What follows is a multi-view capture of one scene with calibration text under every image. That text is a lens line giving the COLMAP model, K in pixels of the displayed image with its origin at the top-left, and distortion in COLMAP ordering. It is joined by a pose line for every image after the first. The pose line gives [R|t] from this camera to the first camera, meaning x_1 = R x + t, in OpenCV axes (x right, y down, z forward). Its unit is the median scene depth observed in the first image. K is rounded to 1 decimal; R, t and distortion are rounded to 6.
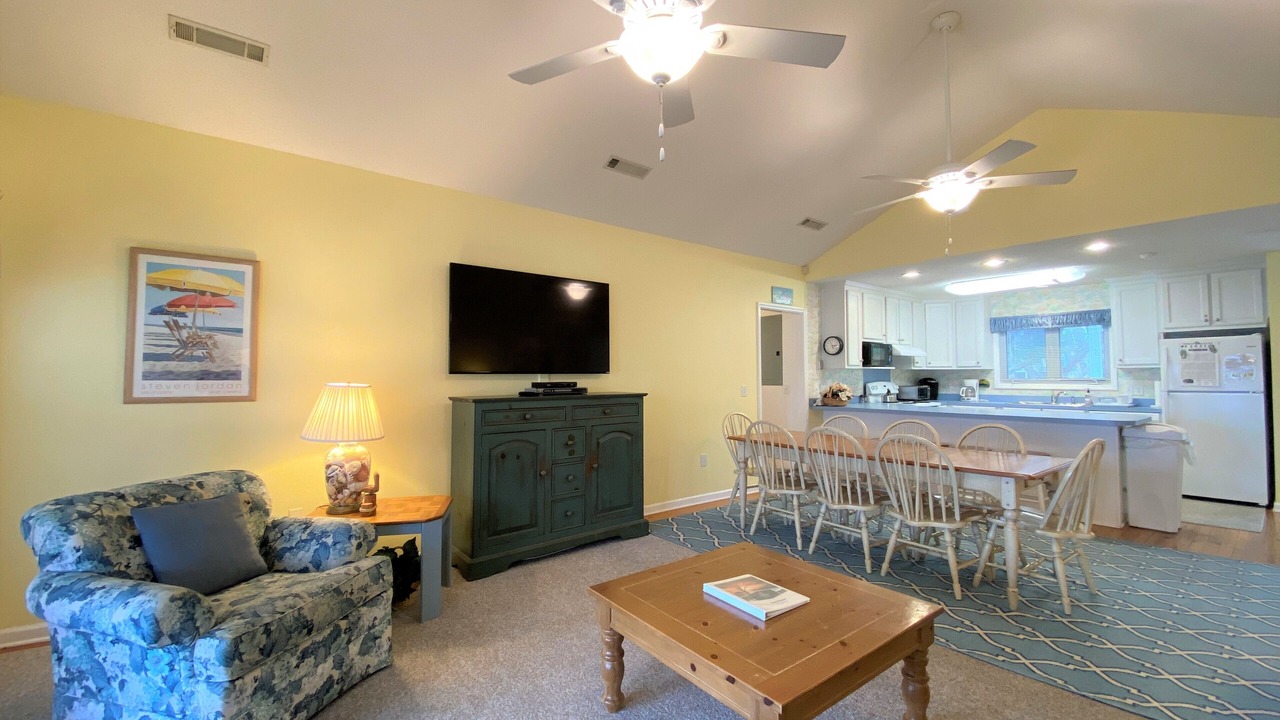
lens RADIAL K [[508.1, 0, 643.9], [0, 508.1, 354.6], [0, 0, 1]] dist [0.022921, -0.022531]
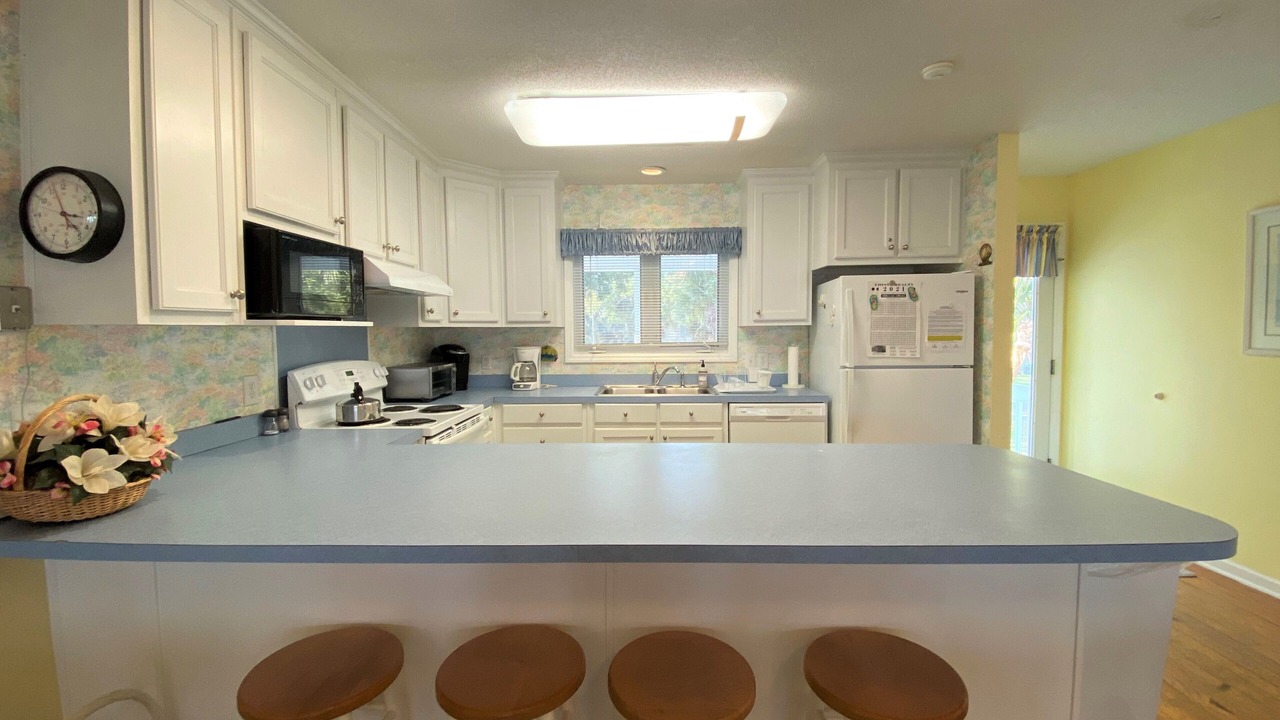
lens RADIAL K [[516.6, 0, 631.2], [0, 516.6, 360.0], [0, 0, 1]] dist [-0.001362, -0.000490]
pose [[0.638866, -0.047916, 0.767825, 0.381485], [-0.024957, 0.996242, 0.082936, 0.019776], [-0.768913, -0.072147, 0.635269, 0.734973]]
